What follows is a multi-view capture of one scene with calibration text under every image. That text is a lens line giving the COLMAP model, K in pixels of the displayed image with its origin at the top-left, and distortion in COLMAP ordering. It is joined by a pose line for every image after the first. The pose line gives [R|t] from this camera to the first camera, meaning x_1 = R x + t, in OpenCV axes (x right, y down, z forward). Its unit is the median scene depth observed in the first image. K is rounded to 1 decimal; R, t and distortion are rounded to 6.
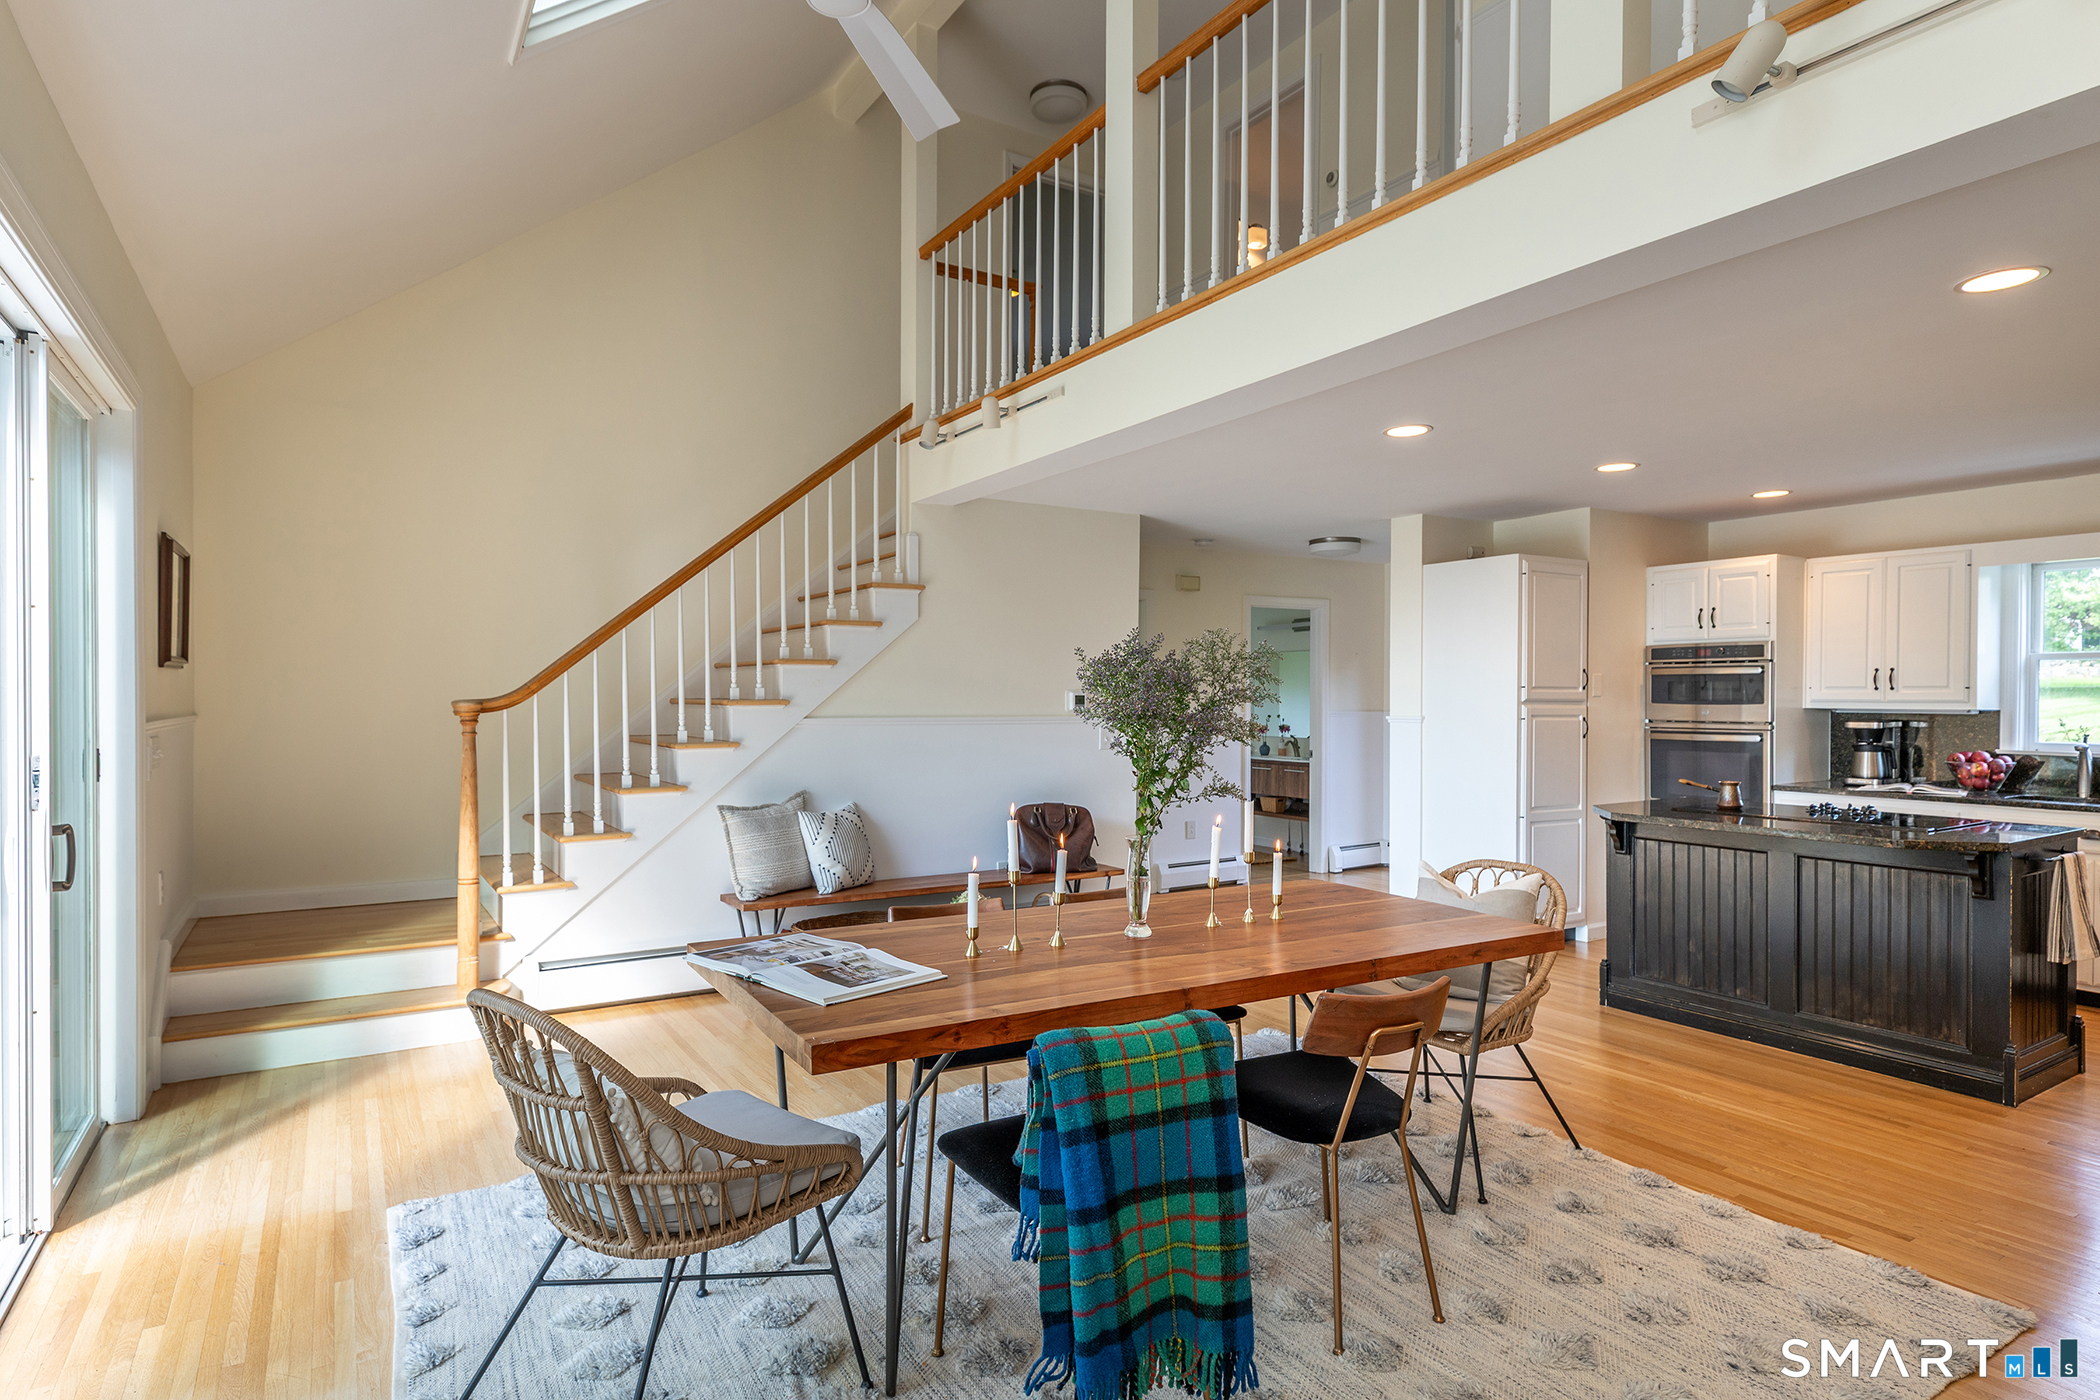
lens RADIAL K [[1159.2, 0, 1043.9], [0, 1159.2, 707.3], [0, 0, 1]] dist [0.015016, -0.000643]
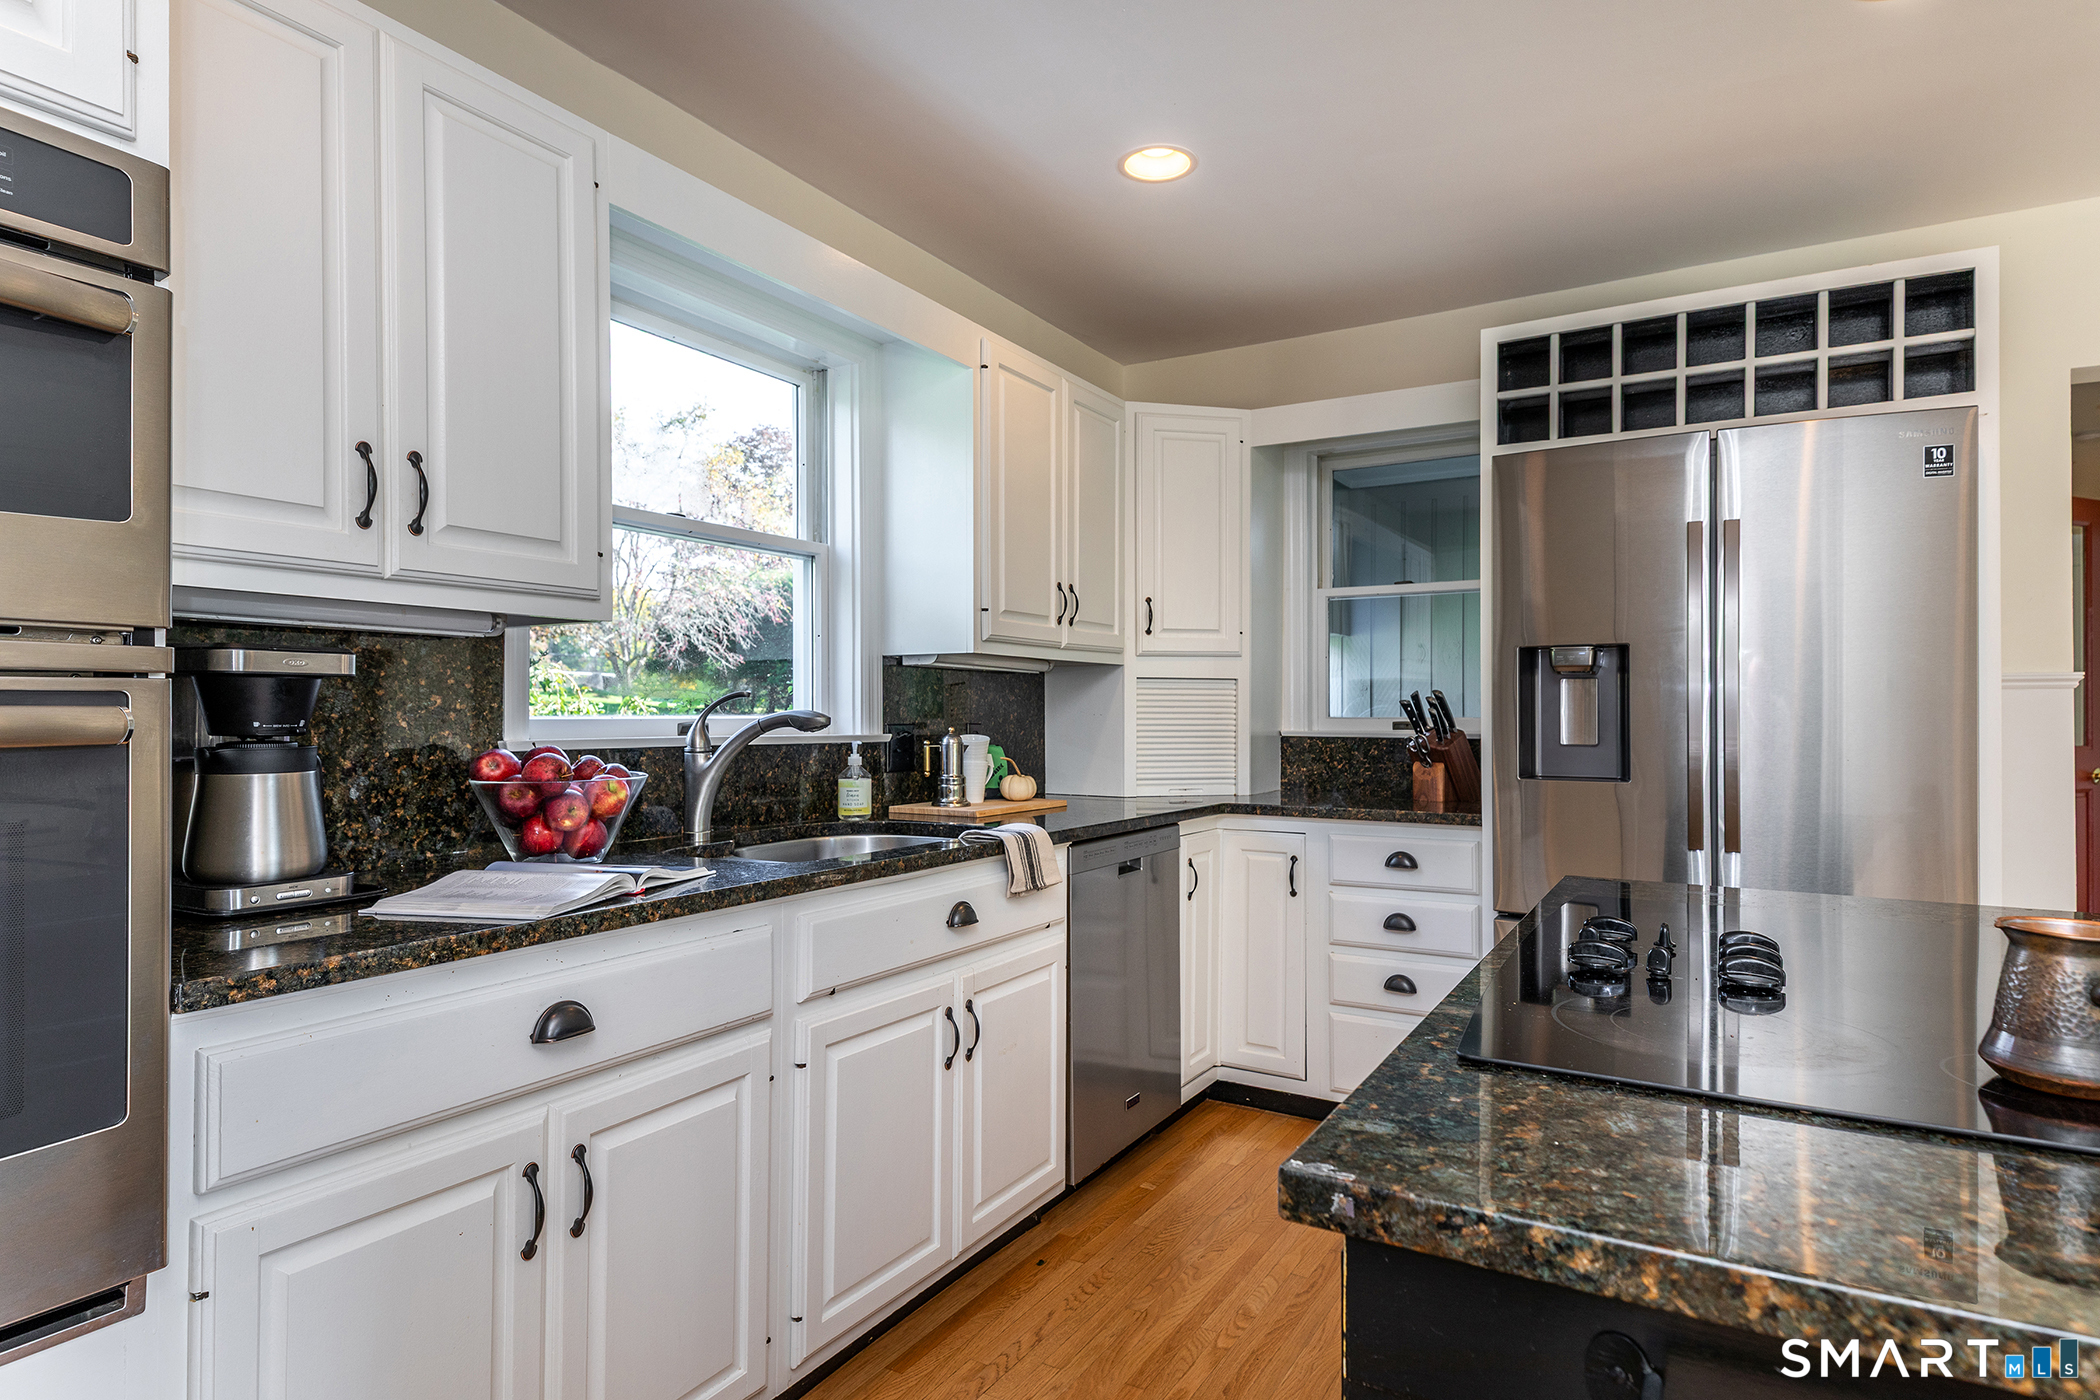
lens RADIAL K [[1159.2, 0, 1049.0], [0, 1159.2, 701.0], [0, 0, 1]] dist [0.015016, -0.000643]
pose [[-0.469871, -0.000227, 0.882735, 0.411176], [0.001554, 0.999998, 0.001084, 0.023013], [-0.882734, 0.001881, -0.469869, 0.969714]]
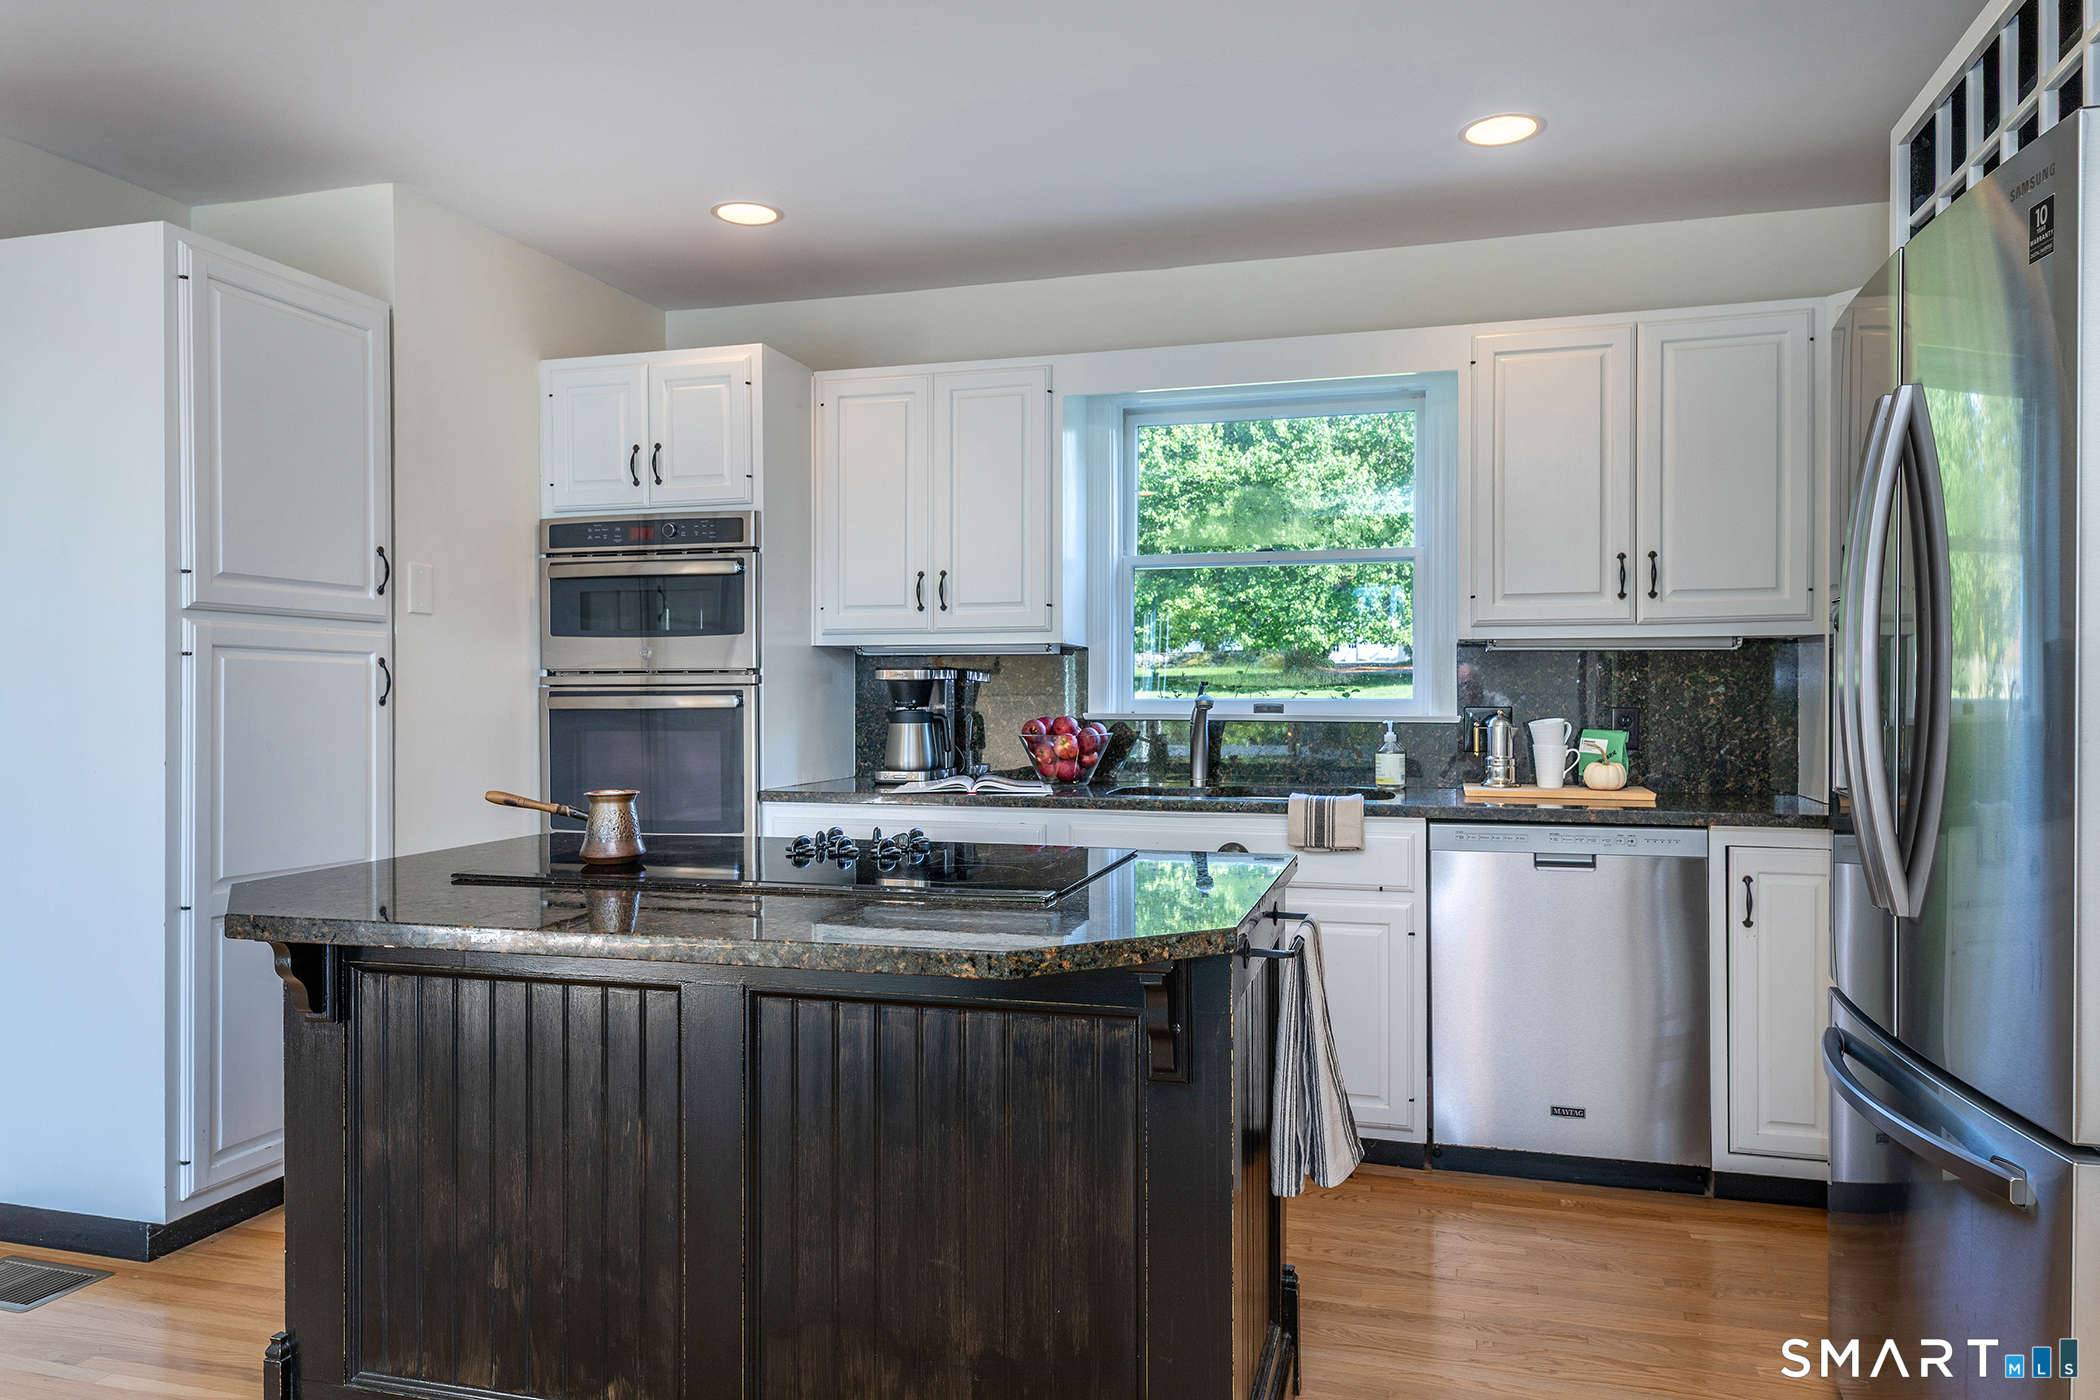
lens RADIAL K [[1450.8, 0, 1052.2], [0, 1450.8, 701.3], [0, 0, 1]] dist [-0.005331, -0.000669]
pose [[0.757468, -0.009852, 0.652798, 0.305341], [0.010870, 0.999938, 0.002479, 0.026937], [-0.652782, 0.005218, 0.757528, 0.430962]]
